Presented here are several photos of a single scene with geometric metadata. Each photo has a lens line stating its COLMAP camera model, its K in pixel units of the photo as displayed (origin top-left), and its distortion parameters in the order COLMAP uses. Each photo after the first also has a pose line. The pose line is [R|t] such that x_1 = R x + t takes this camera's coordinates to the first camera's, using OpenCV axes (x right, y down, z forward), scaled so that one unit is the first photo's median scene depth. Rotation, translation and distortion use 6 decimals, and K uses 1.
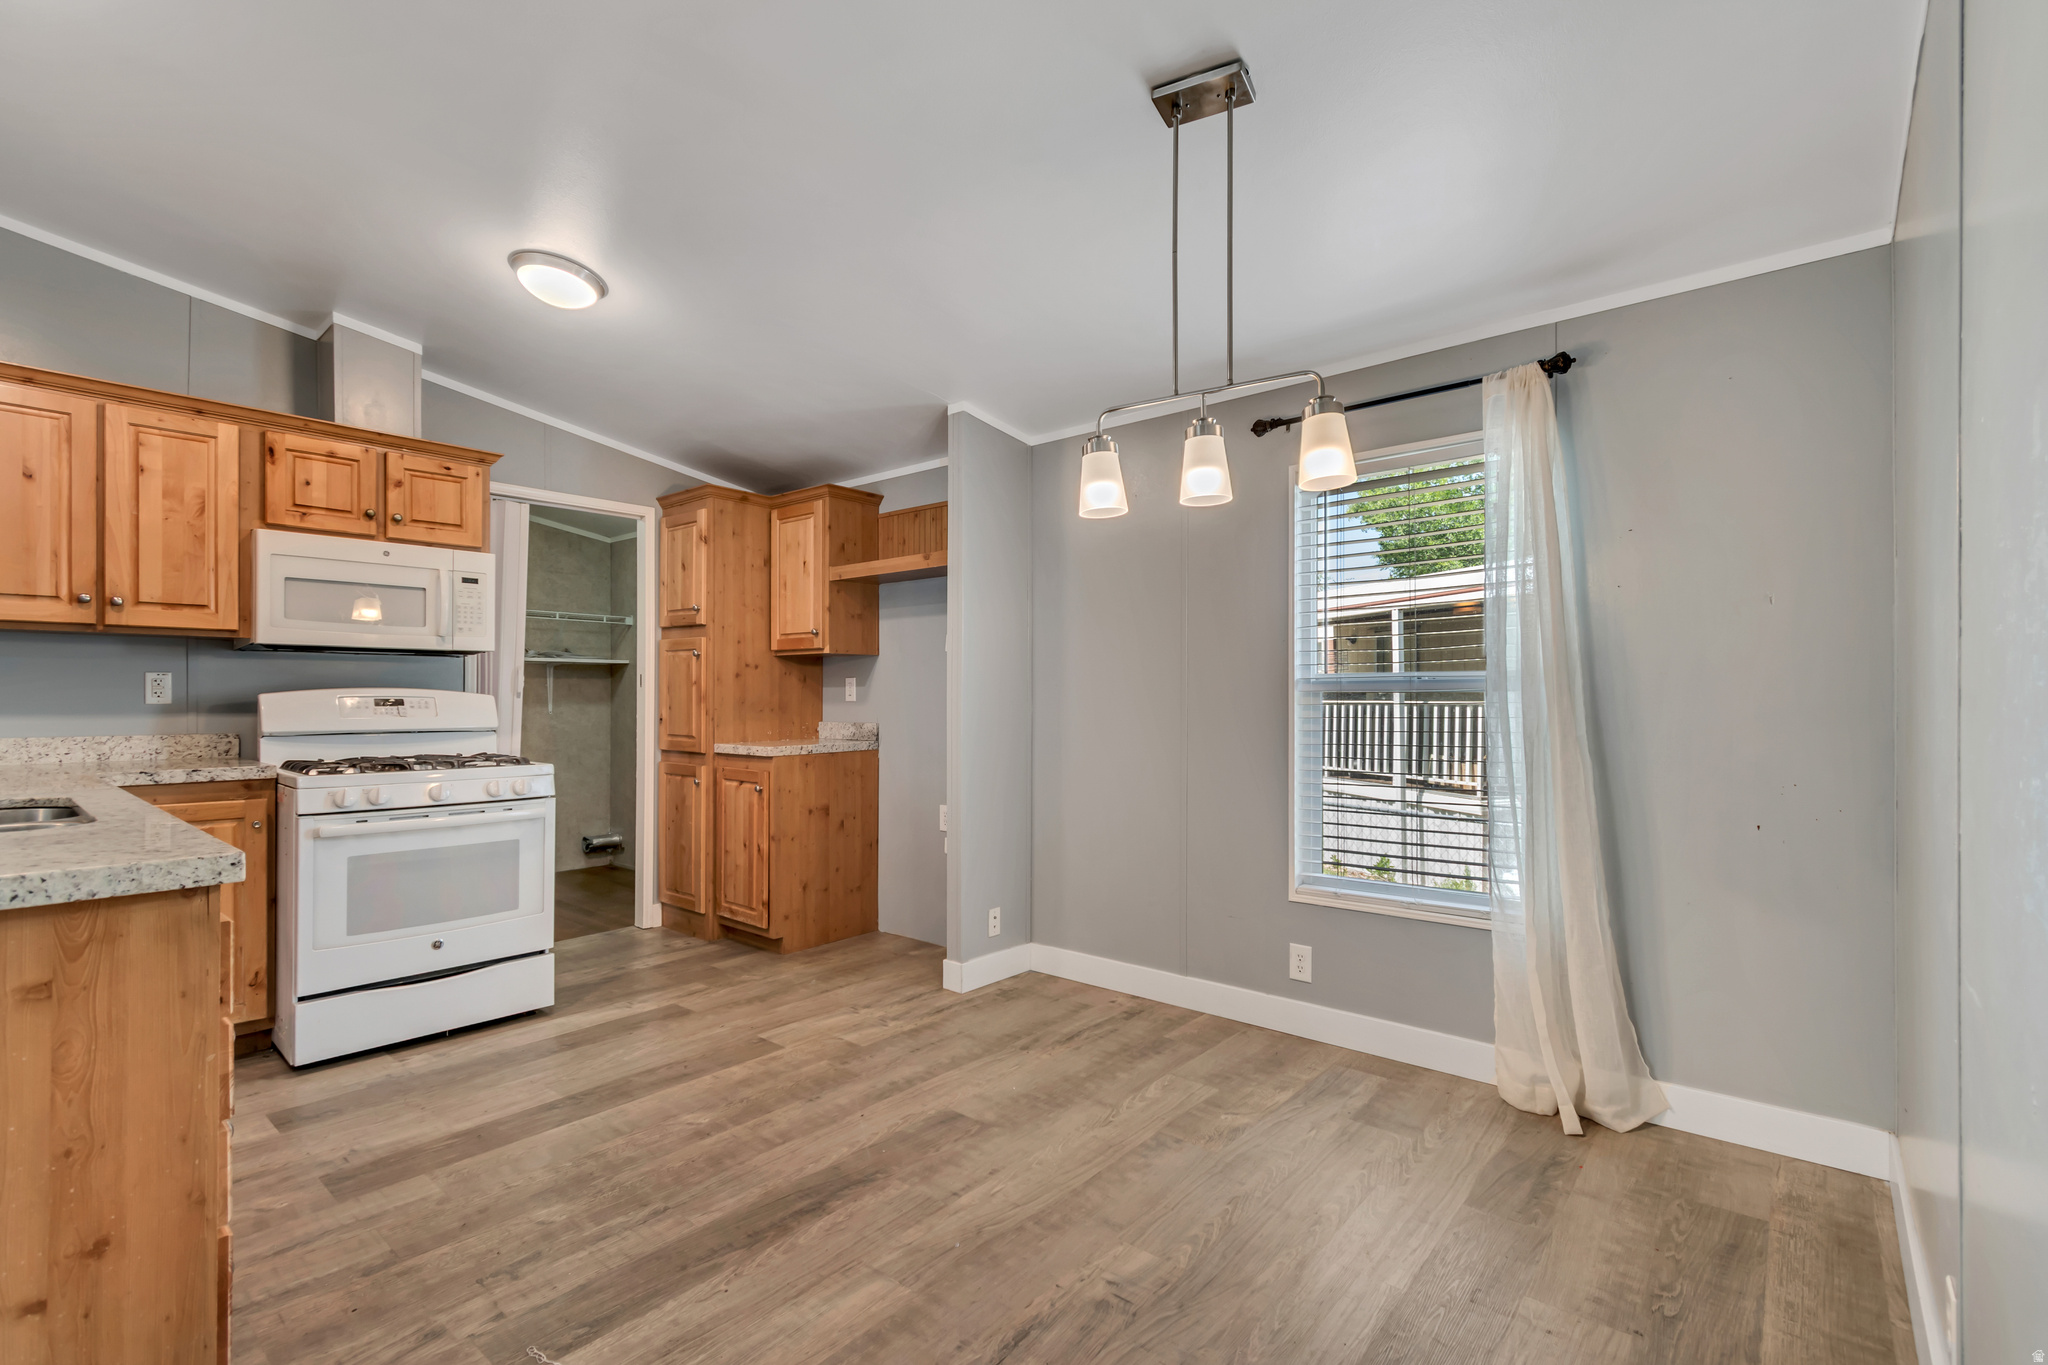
lens RADIAL K [[923.2, 0, 1027.1], [0, 923.2, 697.8], [0, 0, 1]] dist [0.006099, -0.003282]
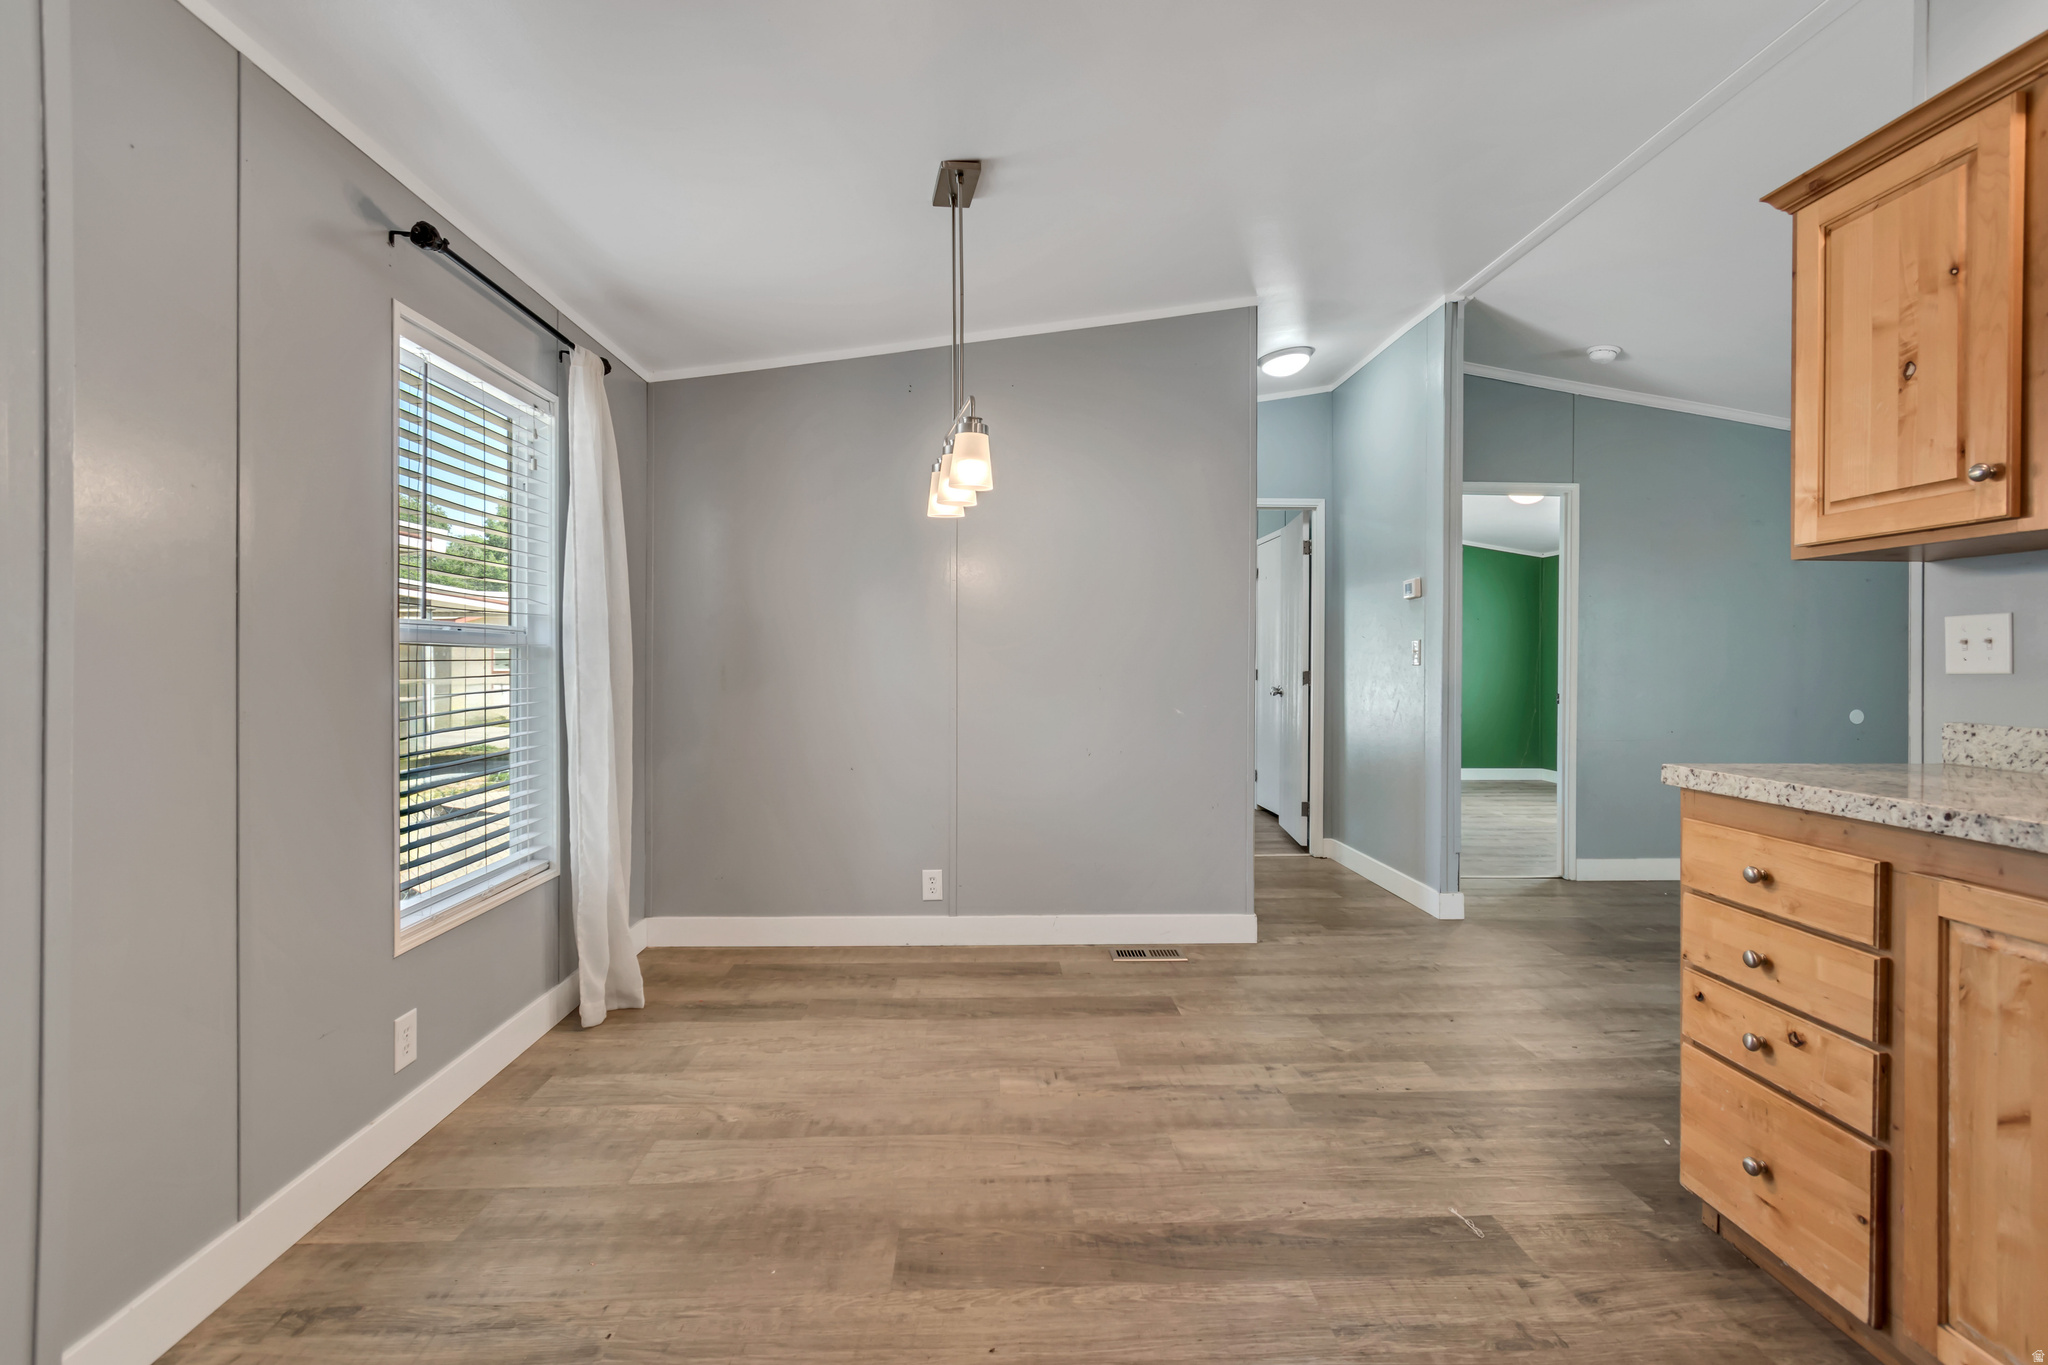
lens RADIAL K [[923.2, 0, 1008.5], [0, 923.2, 677.9], [0, 0, 1]] dist [0.006099, -0.003282]
pose [[-0.672128, -0.016101, 0.740260, -0.497548], [-0.007190, 0.999858, 0.015218, 0.006070], [-0.740400, 0.004906, -0.672149, 1.114879]]
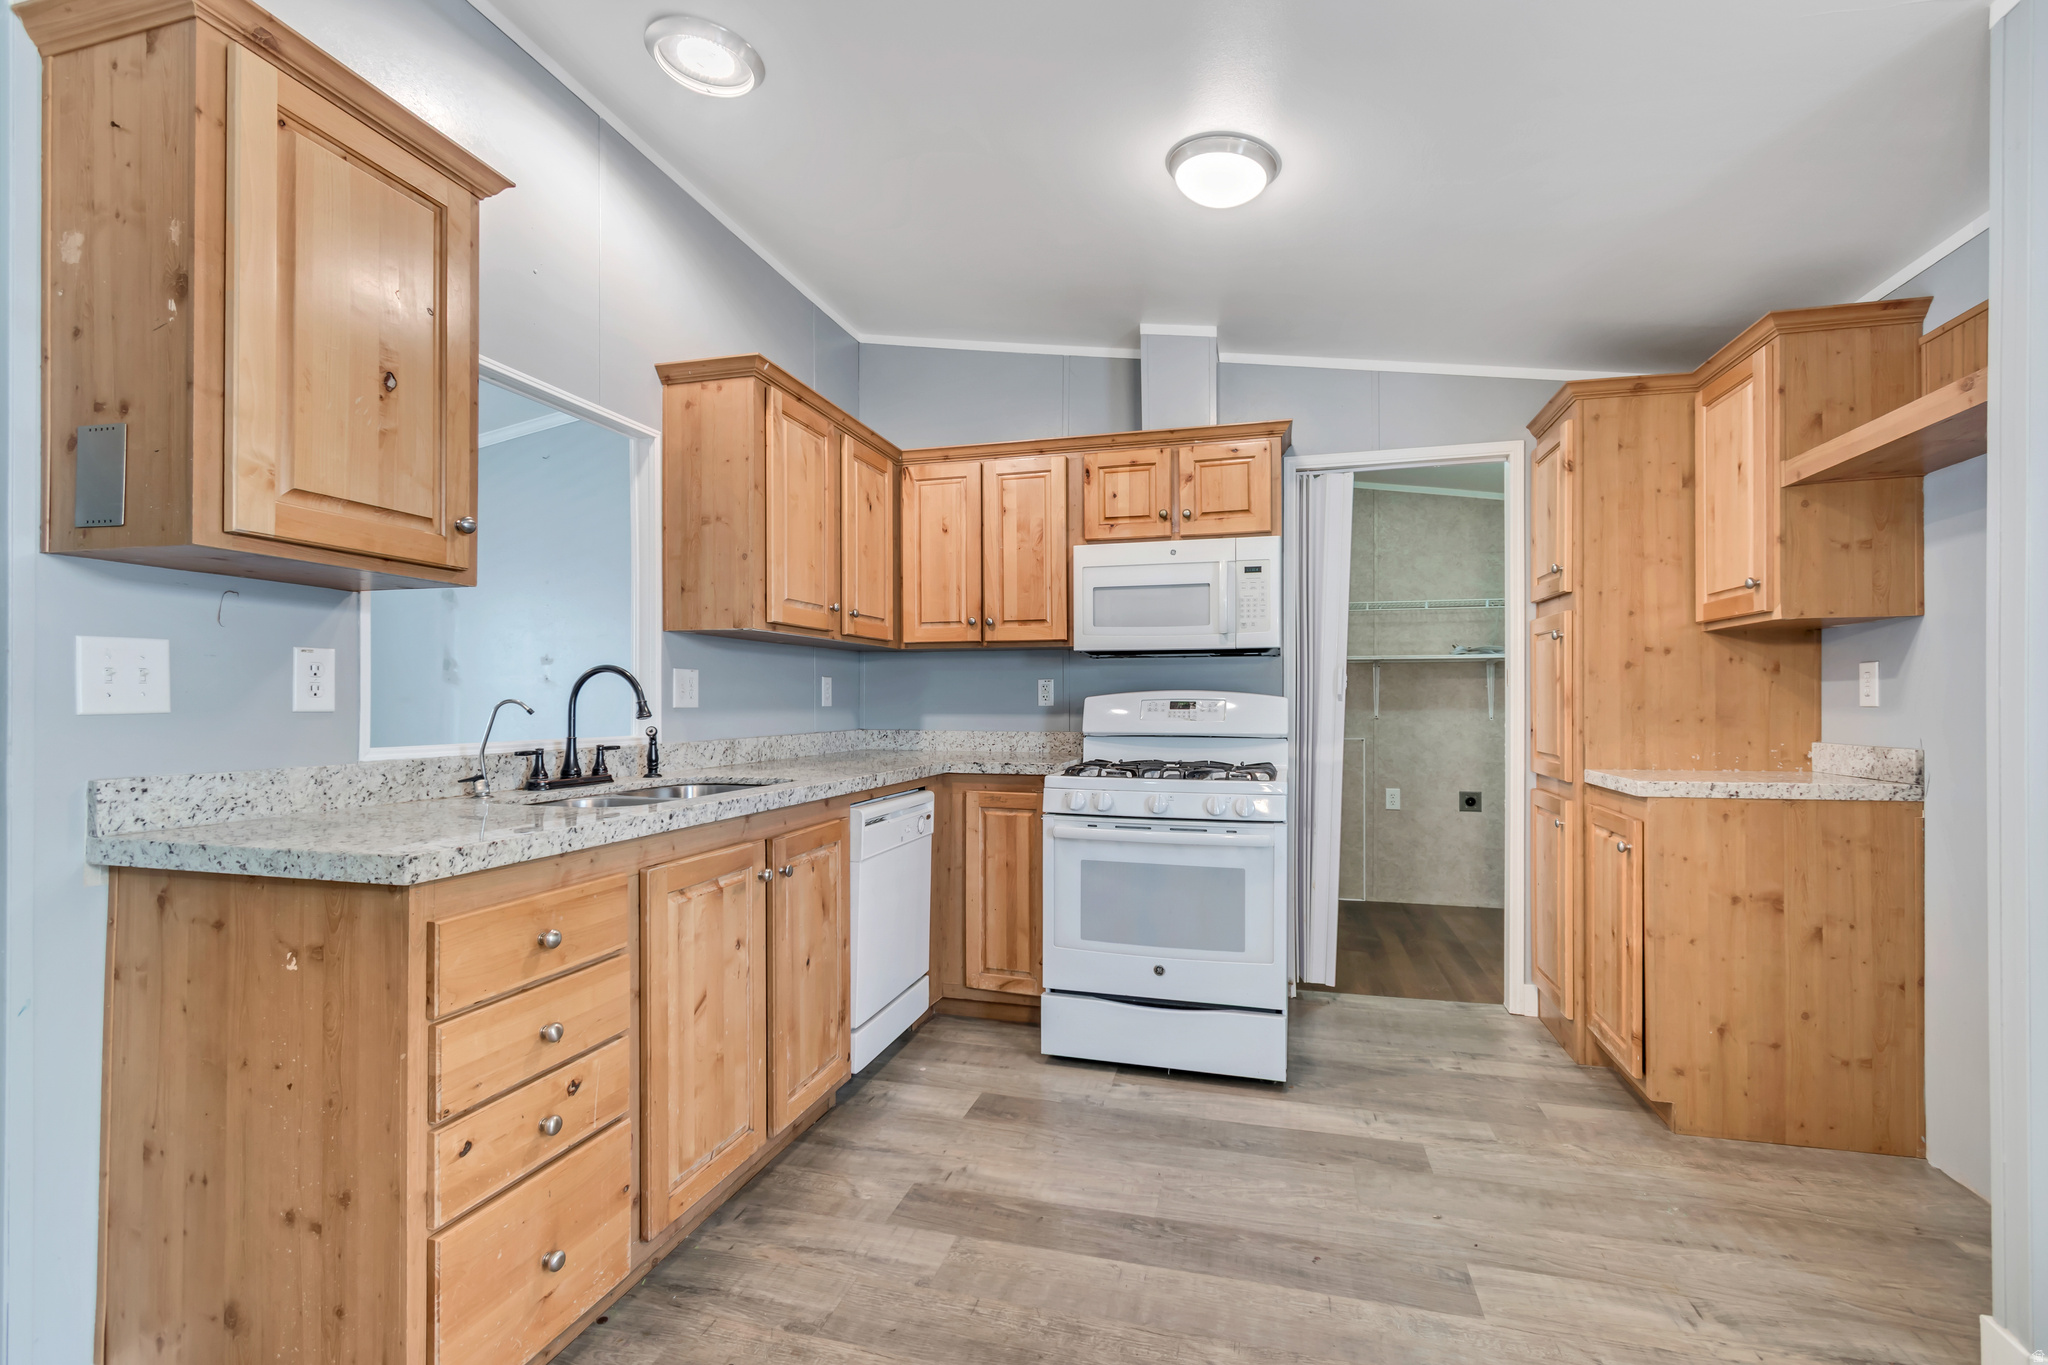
lens RADIAL K [[923.2, 0, 1008.1], [0, 923.2, 699.1], [0, 0, 1]] dist [0.006099, -0.003282]
pose [[0.423179, -0.003246, -0.906040, 0.122456], [-0.000013, 0.999994, -0.003589, 0.002302], [0.906046, 0.001531, 0.423177, 0.469237]]
